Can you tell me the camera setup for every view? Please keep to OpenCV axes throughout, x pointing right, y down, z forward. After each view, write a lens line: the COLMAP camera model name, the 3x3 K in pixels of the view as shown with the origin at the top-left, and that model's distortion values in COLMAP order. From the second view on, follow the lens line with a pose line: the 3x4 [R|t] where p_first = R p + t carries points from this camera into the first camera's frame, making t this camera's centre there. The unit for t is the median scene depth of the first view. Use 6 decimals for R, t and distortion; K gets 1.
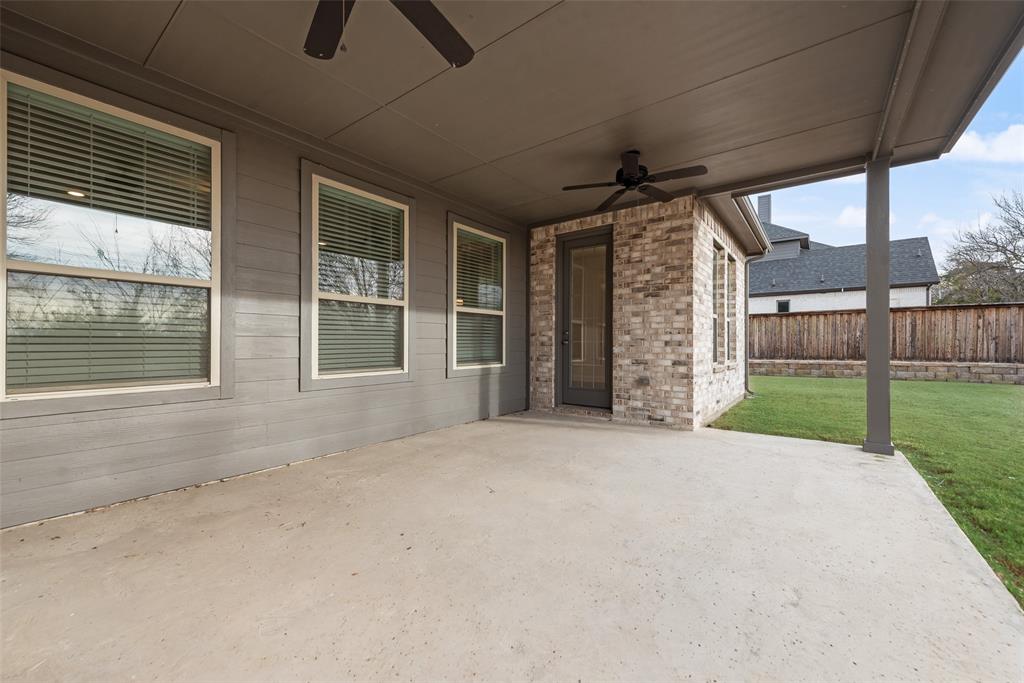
lens RADIAL K [[401.6, 0, 512.0], [0, 401.6, 341.5], [0, 0, 1]] dist [0.007761, 0.000053]
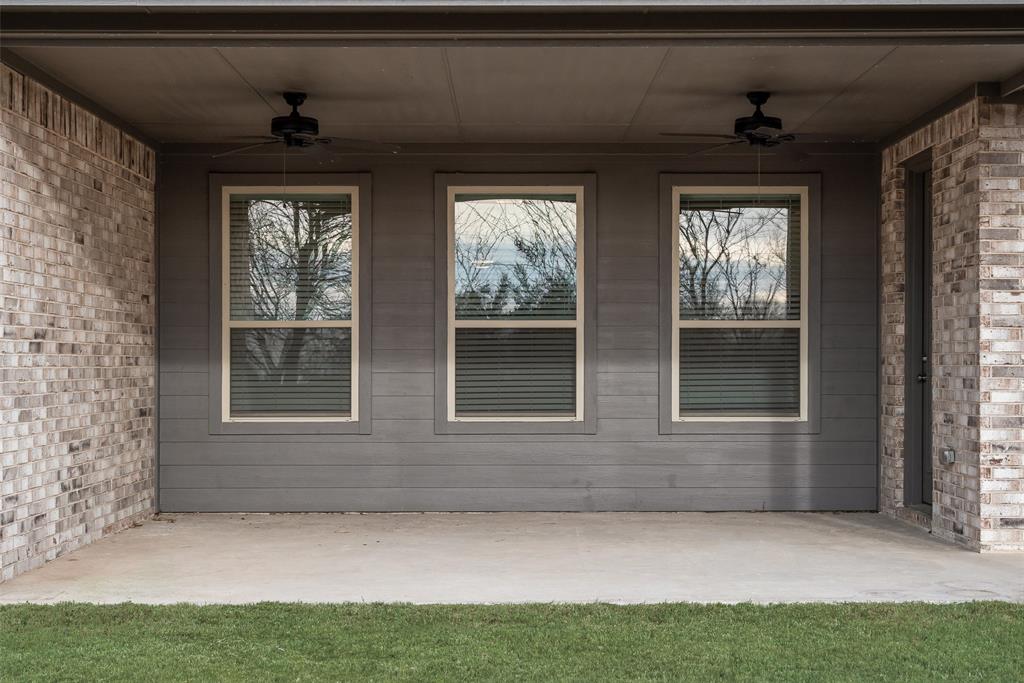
lens RADIAL K [[1512.3, 0, 512.0], [0, 1512.3, 341.5], [0, 0, 1]] dist [-0.156328, -0.005476]
pose [[0.604261, -0.011096, -0.796709, 1.502456], [0.004913, 0.999936, -0.010200, -0.030737], [0.796771, 0.002249, 0.604277, -0.593059]]
